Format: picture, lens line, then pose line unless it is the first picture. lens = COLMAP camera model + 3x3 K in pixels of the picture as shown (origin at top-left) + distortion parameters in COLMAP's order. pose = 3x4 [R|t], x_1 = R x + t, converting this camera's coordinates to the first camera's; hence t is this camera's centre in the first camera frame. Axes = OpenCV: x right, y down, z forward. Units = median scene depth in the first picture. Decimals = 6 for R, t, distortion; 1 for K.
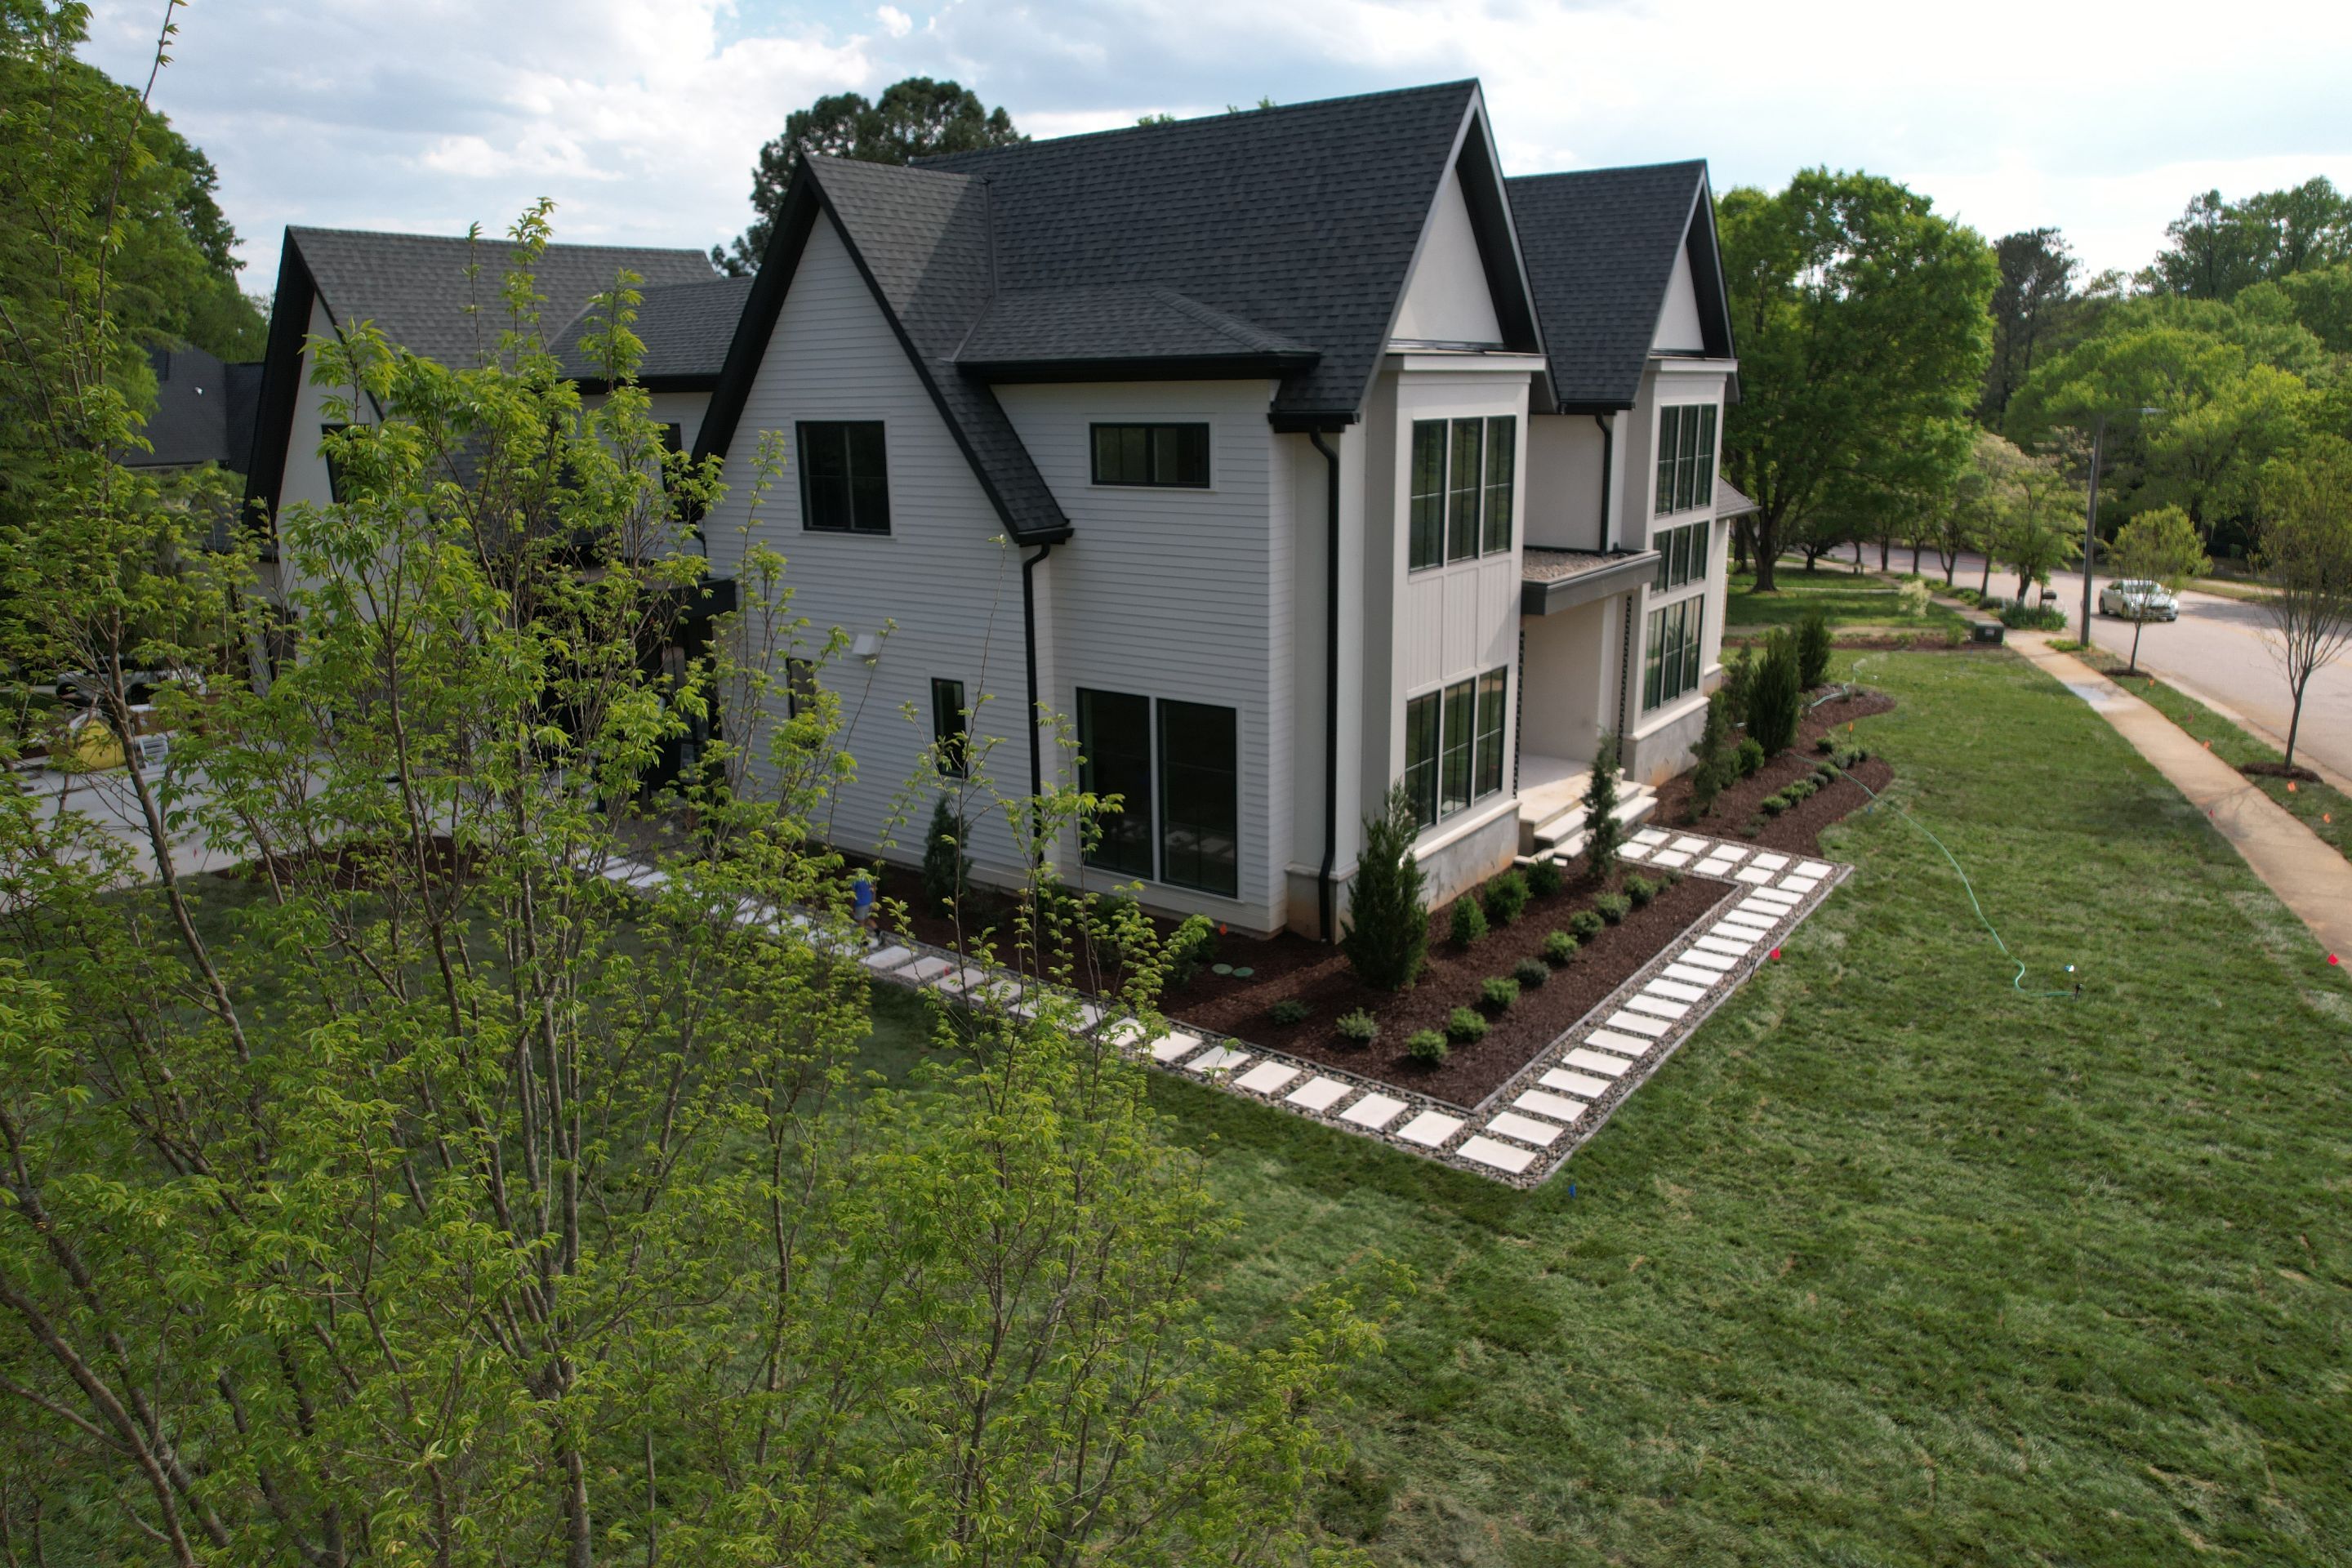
lens RADIAL K [[1508.2, 0, 1187.2], [0, 1508.2, 799.8], [0, 0, 1]] dist [-0.071460, 0.061120]
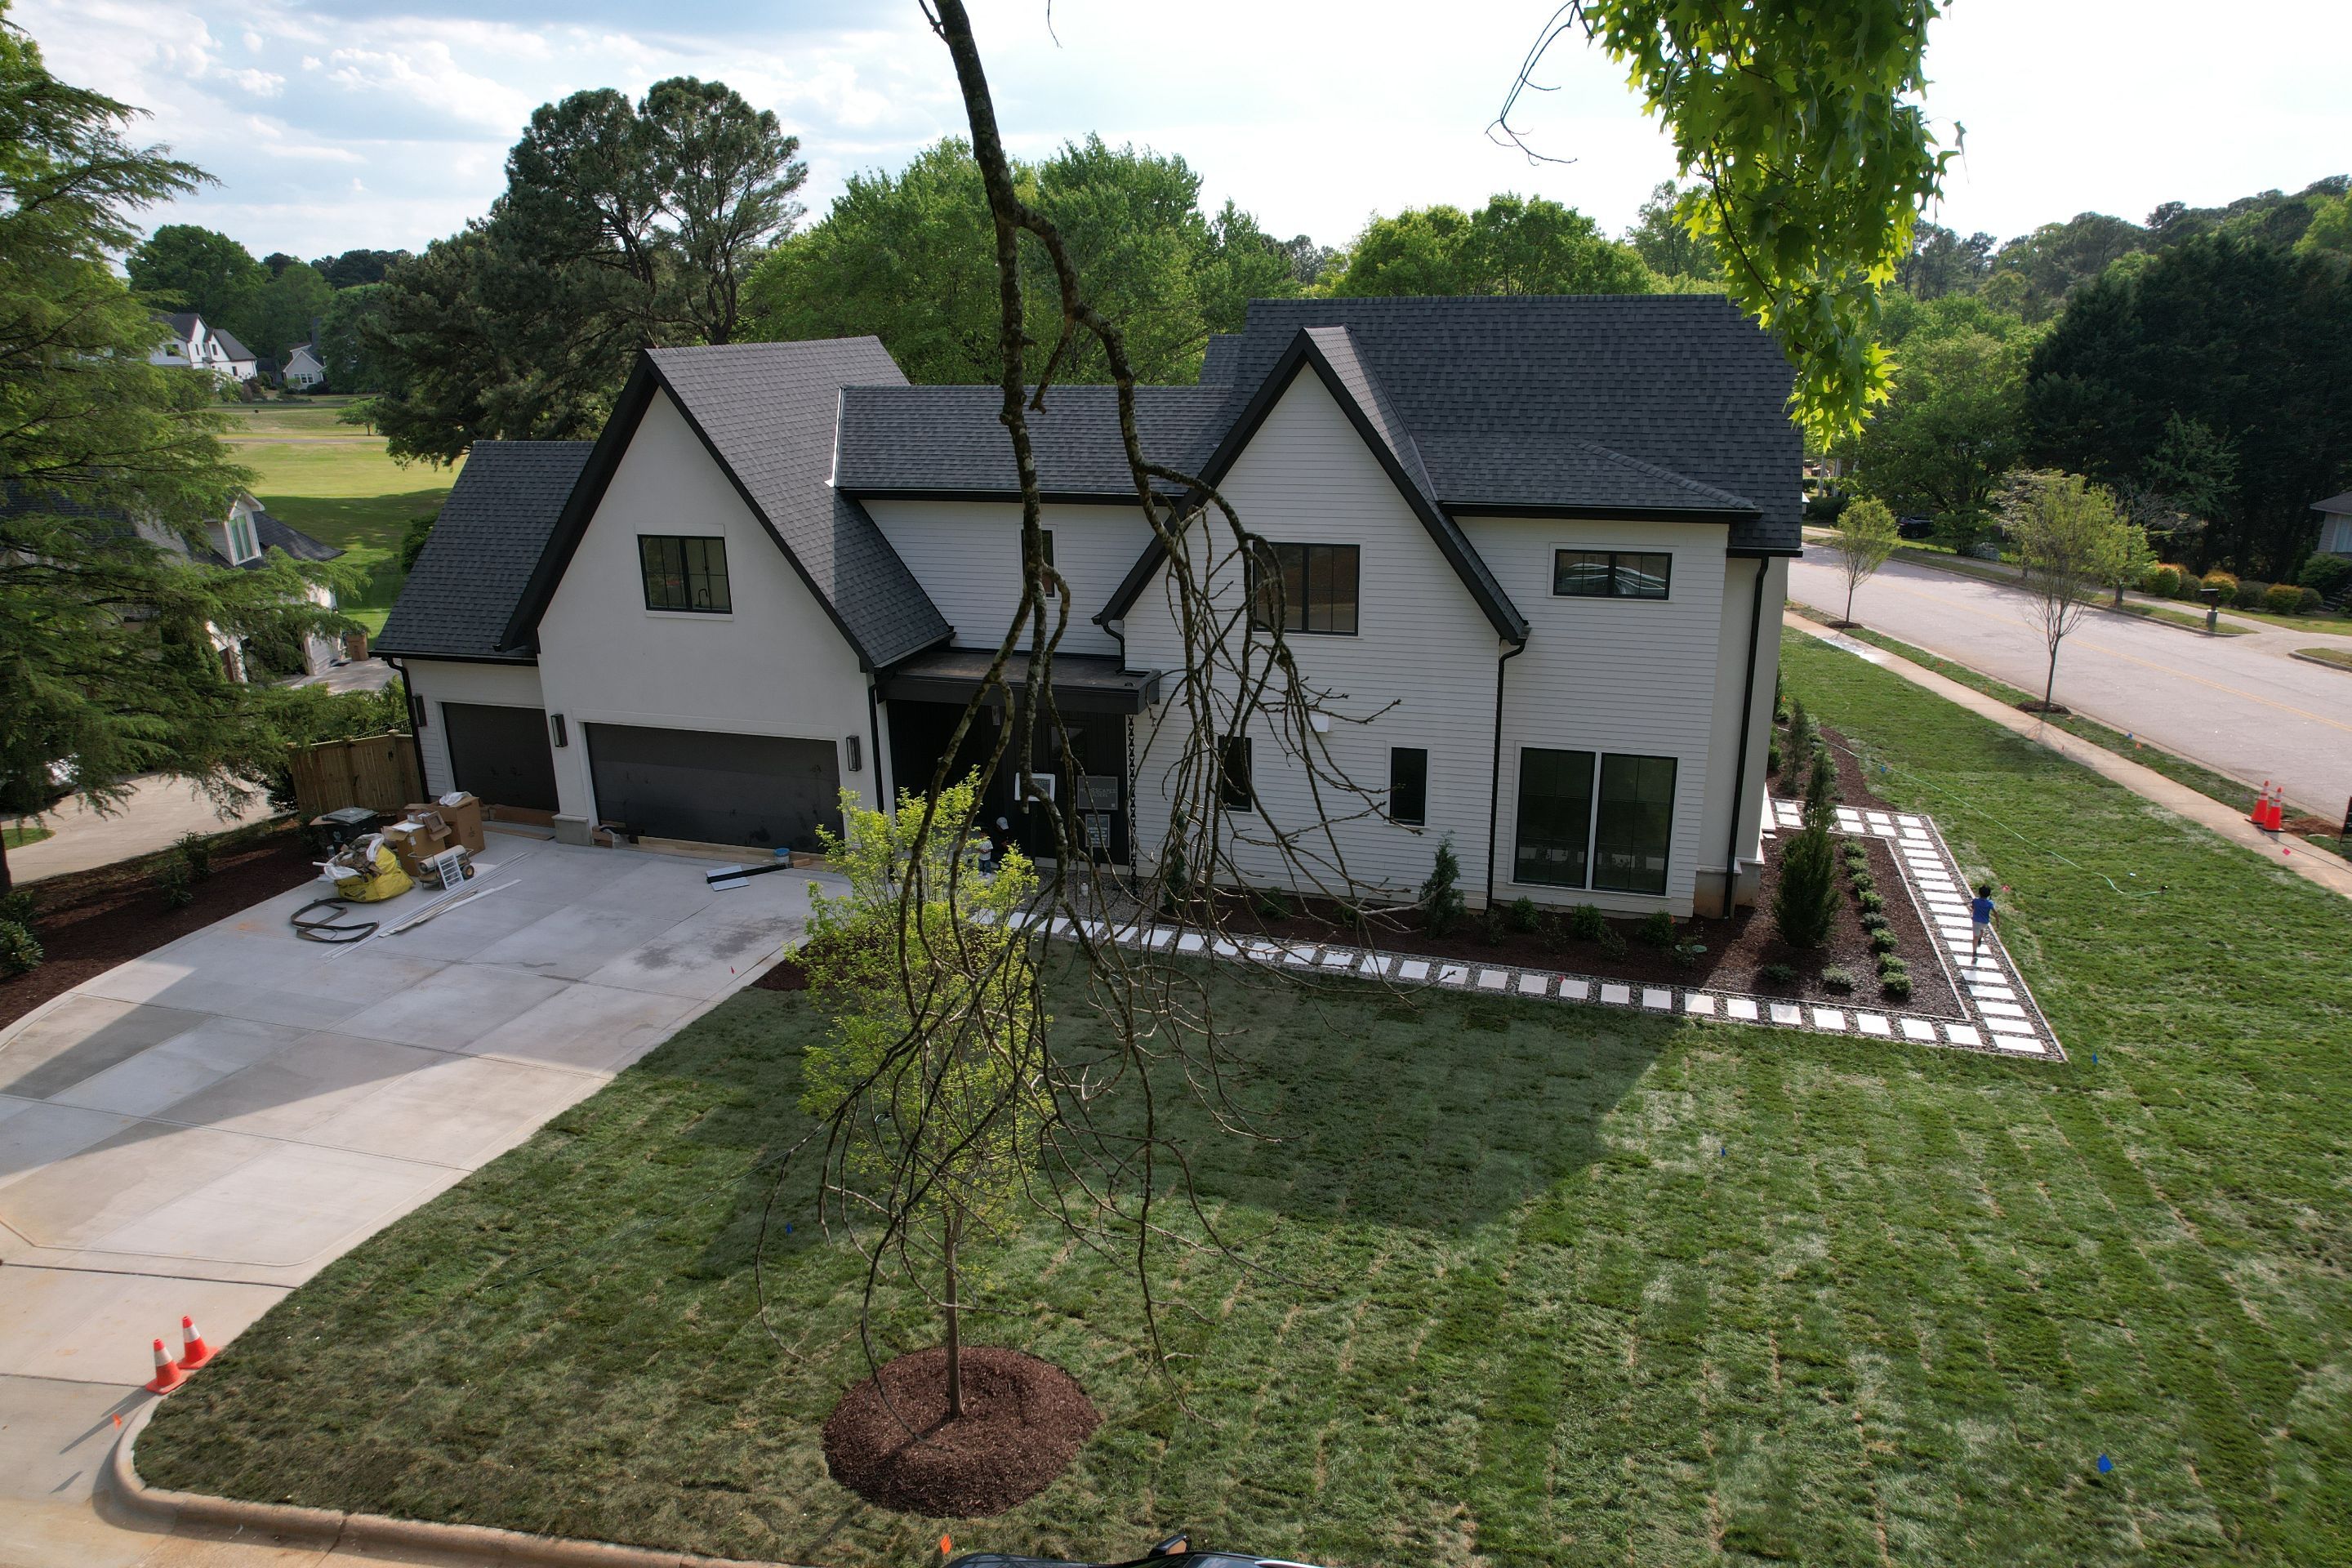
lens RADIAL K [[1508.2, 0, 1181.7], [0, 1508.2, 789.0], [0, 0, 1]] dist [-0.071460, 0.061120]
pose [[0.943658, -0.099307, 0.315669, -0.764367], [0.088189, 0.994880, 0.049352, -0.129369], [-0.318954, -0.018733, 0.947585, -0.131547]]
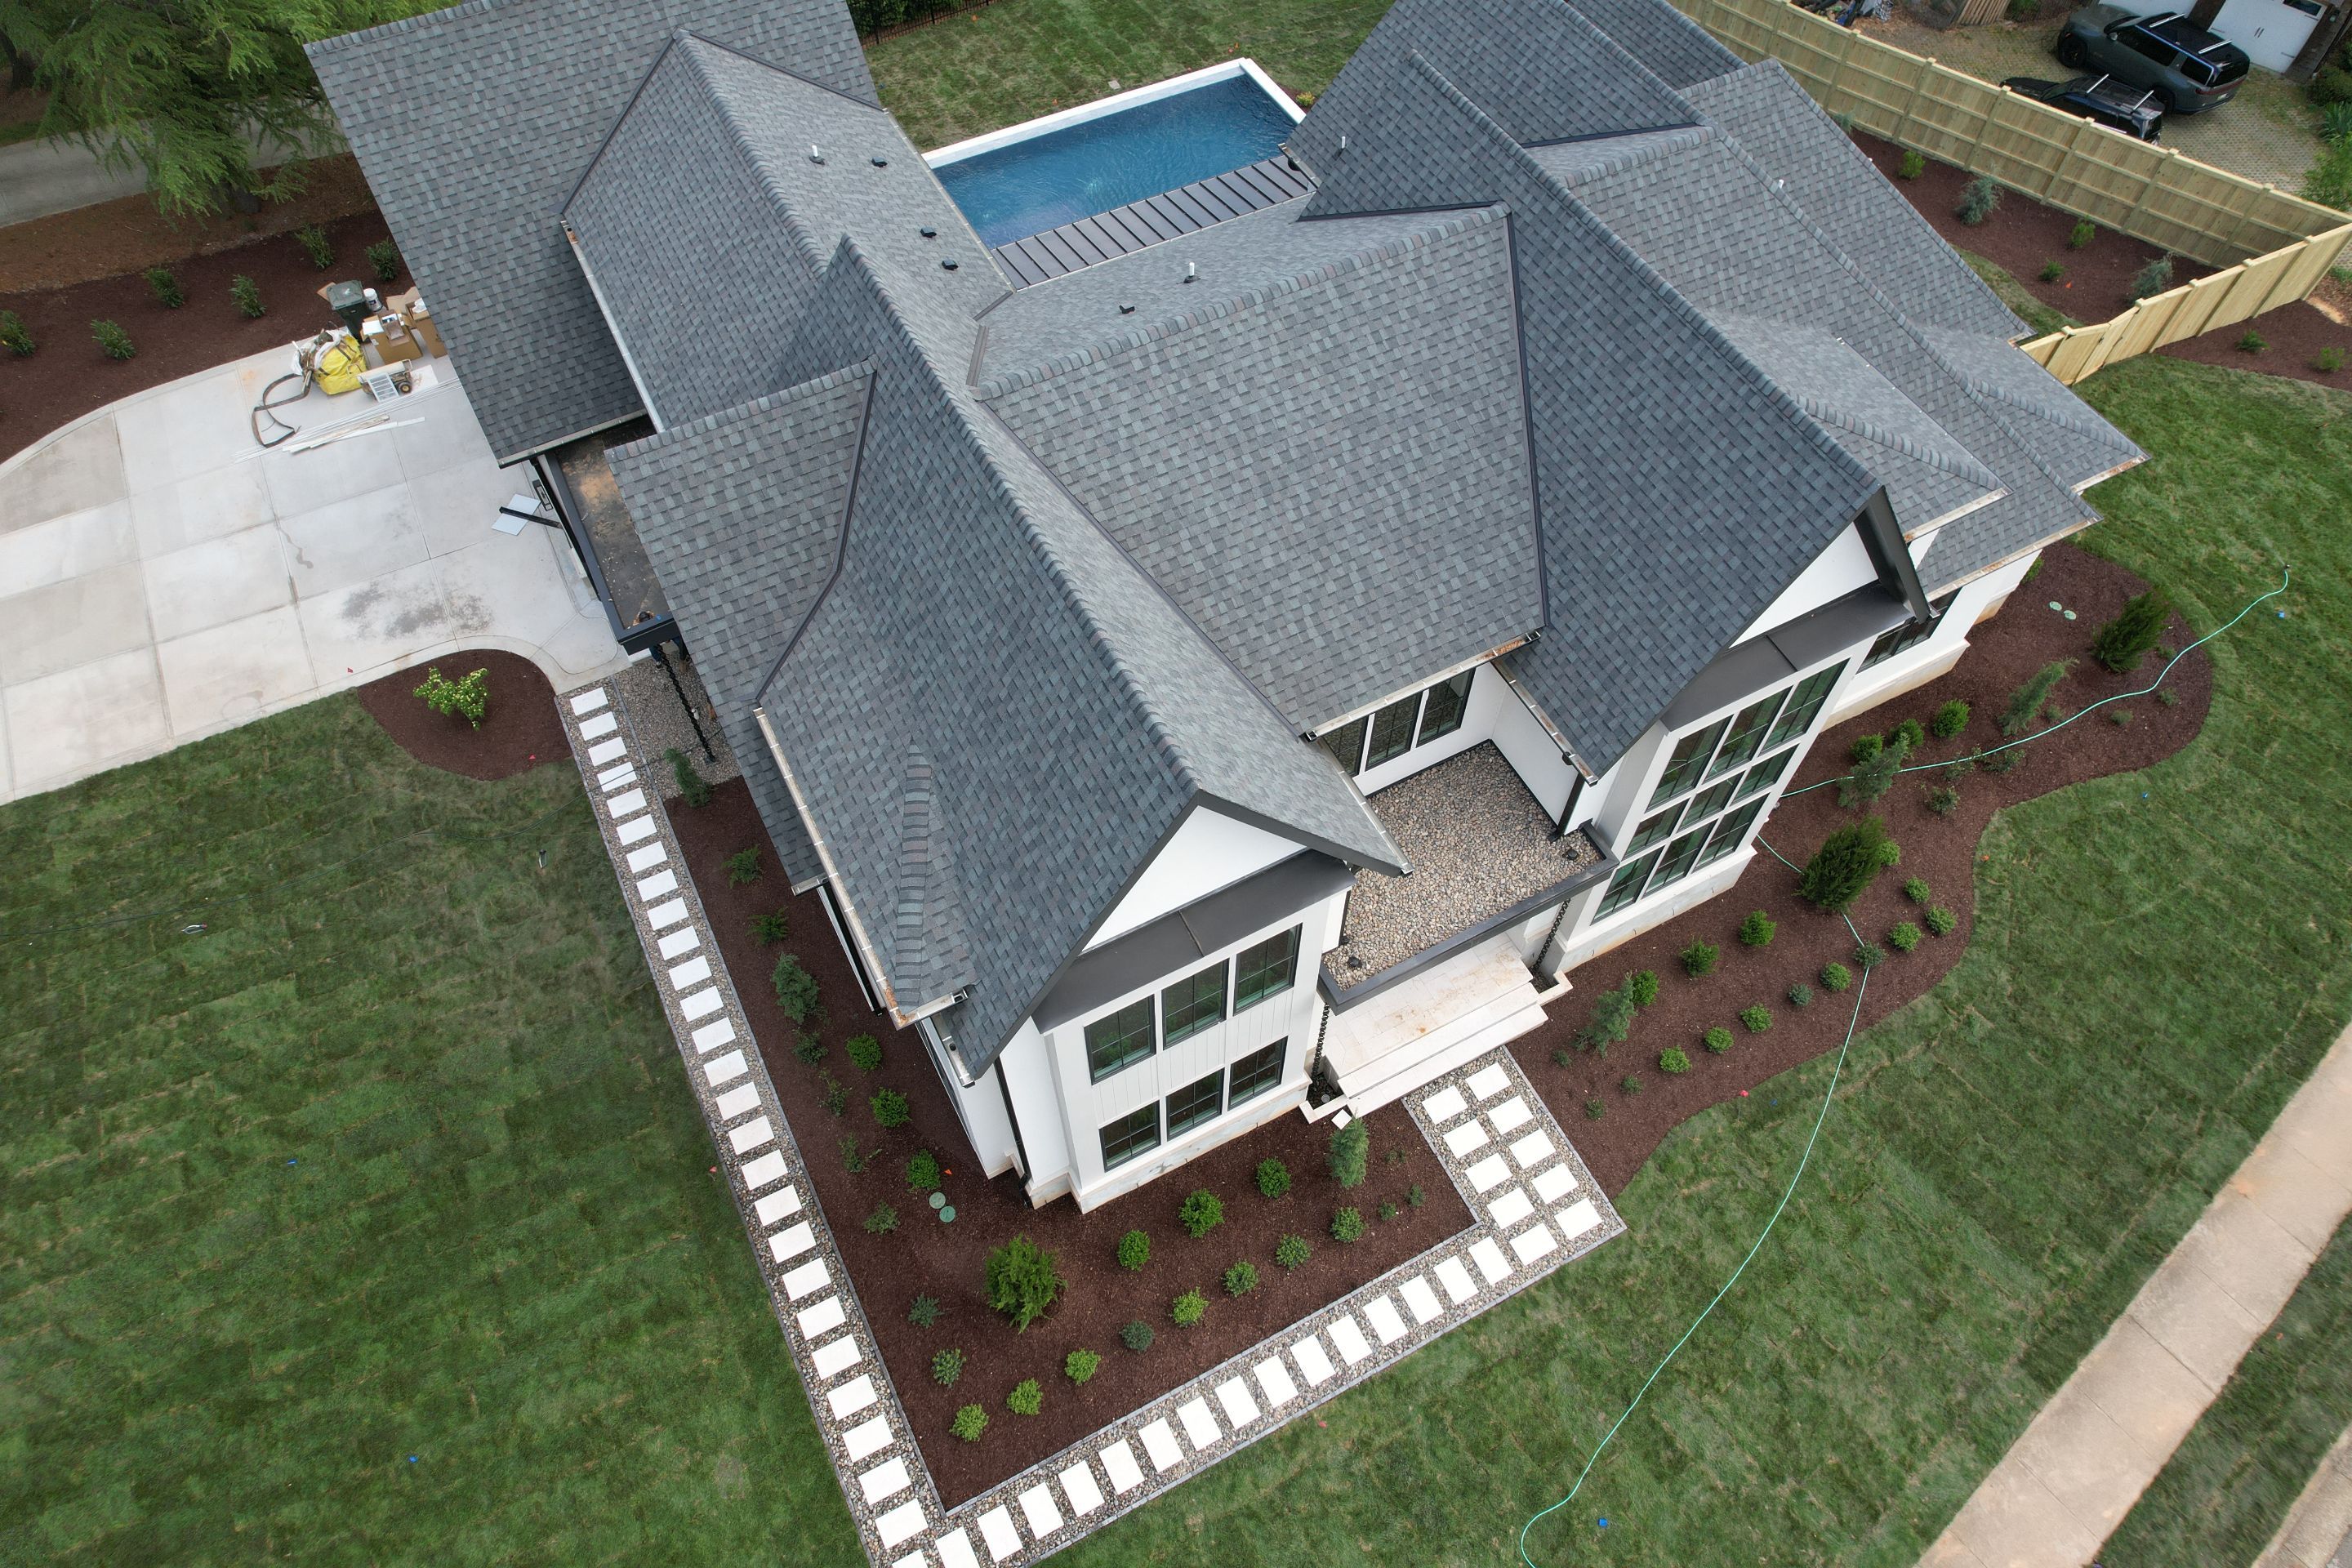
lens RADIAL K [[1508.2, 0, 1179.5], [0, 1508.2, 793.4], [0, 0, 1]] dist [-0.071460, 0.061120]
pose [[0.897860, 0.376500, -0.228241, 0.336991], [-0.128198, 0.719499, 0.682558, -0.939560], [0.421203, -0.583582, 0.694276, 0.388357]]
